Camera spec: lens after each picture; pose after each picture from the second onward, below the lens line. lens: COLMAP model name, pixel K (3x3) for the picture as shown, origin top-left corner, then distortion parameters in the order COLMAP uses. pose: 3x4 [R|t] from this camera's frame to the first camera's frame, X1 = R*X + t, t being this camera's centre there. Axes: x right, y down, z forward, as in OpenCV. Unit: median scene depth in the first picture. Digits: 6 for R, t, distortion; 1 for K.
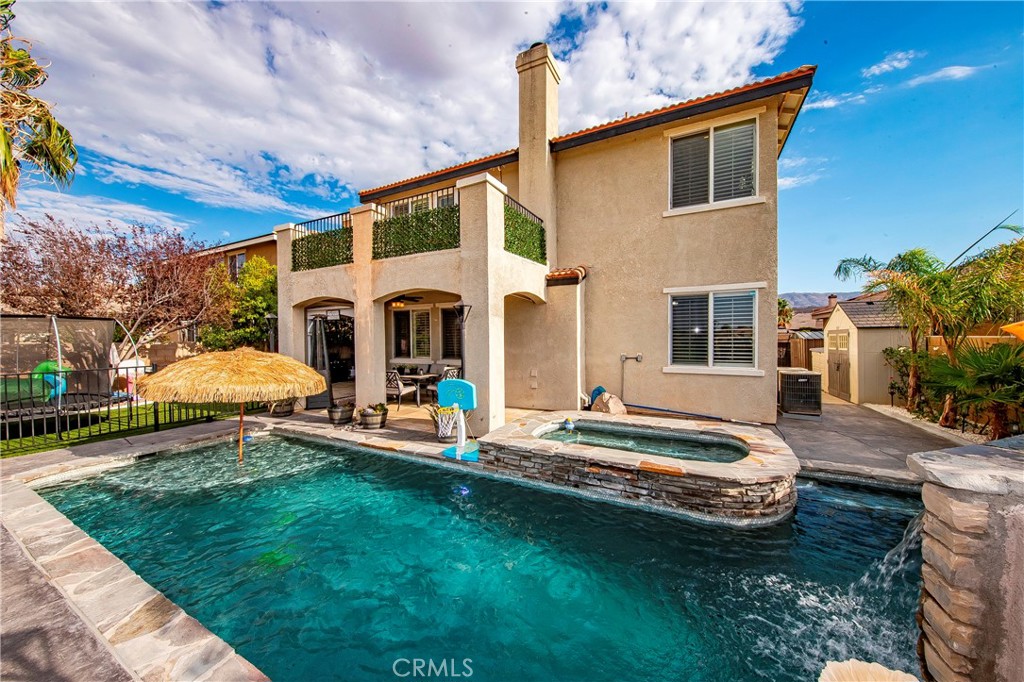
lens RADIAL K [[357.6, 0, 510.1], [0, 357.6, 338.3], [0, 0, 1]] dist [-0.001181, -0.000106]
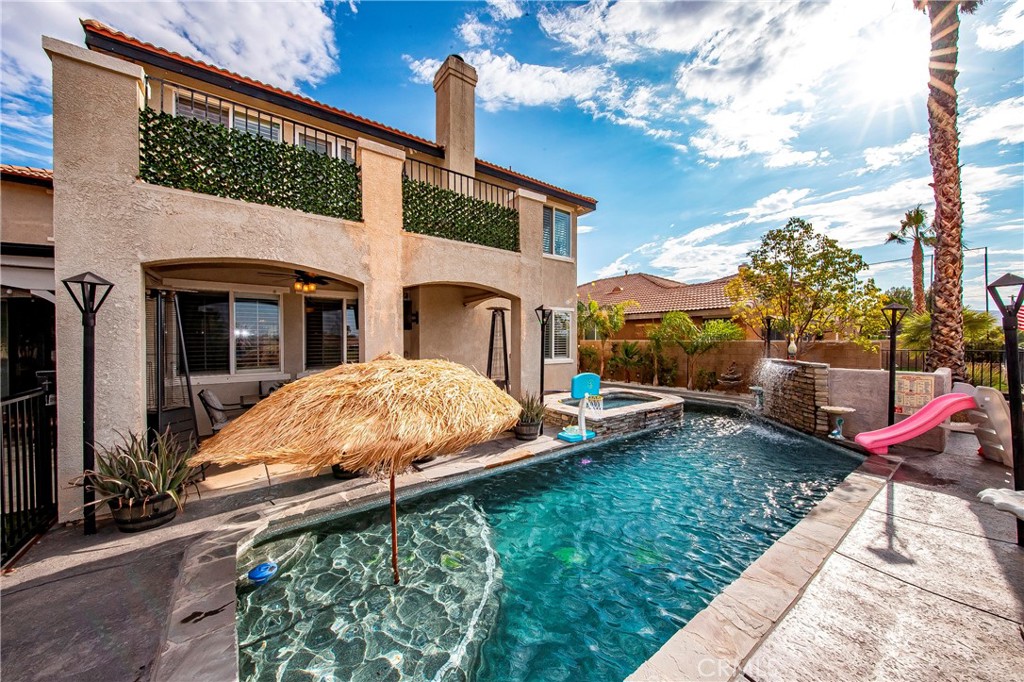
lens RADIAL K [[364.4, 0, 510.7], [0, 364.4, 342.8], [0, 0, 1]] dist [-0.013853, -0.000248]
pose [[0.420190, -0.000288, 0.907436, -1.039951], [-0.001362, 0.999999, 0.000948, 0.007647], [-0.907435, -0.001634, 0.420189, 0.541396]]
